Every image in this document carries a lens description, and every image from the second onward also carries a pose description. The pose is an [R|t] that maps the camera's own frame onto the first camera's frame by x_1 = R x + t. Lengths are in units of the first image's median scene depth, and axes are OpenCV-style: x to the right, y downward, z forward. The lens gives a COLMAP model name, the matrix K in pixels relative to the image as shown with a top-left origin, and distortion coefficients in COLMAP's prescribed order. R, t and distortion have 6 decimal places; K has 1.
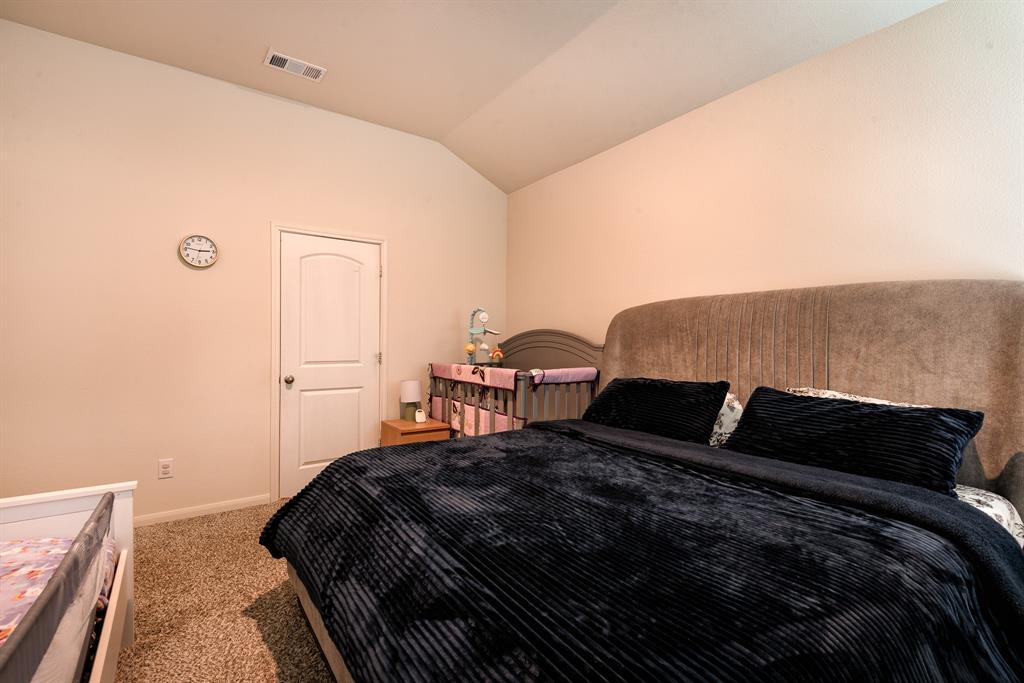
lens RADIAL K [[467.4, 0, 515.3], [0, 467.4, 341.4], [0, 0, 1]] dist [0.014301, -0.000065]
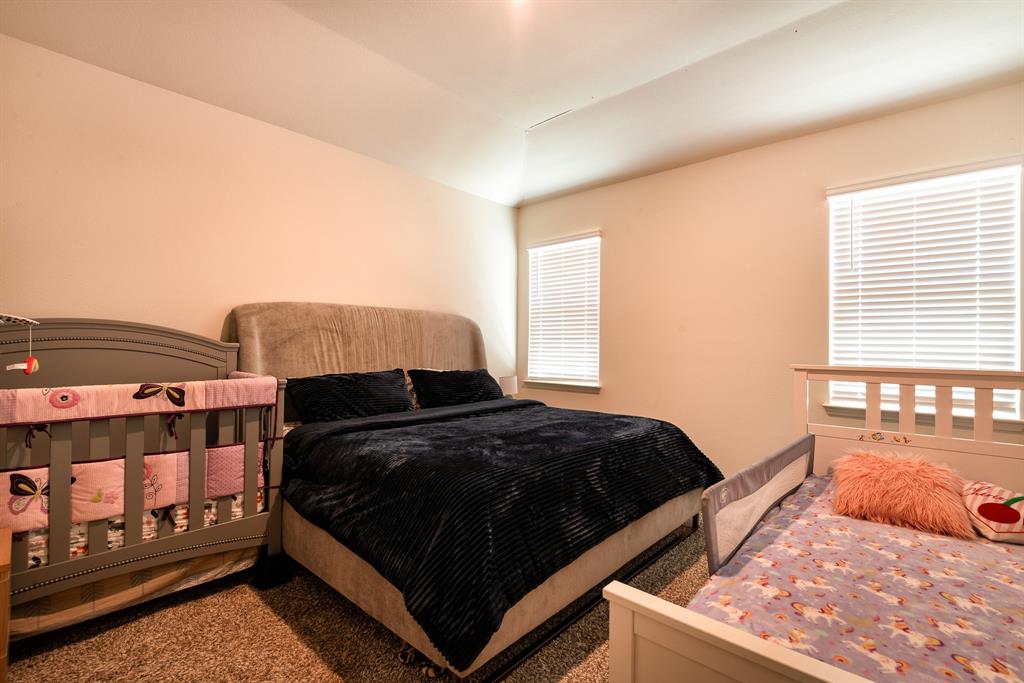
lens RADIAL K [[467.4, 0, 514.8], [0, 467.4, 342.1], [0, 0, 1]] dist [0.014301, -0.000065]
pose [[-0.208822, -0.001902, 0.977952, -0.759249], [-0.006995, 0.999975, 0.000452, -0.000969], [-0.977929, -0.006746, -0.208830, 0.698613]]
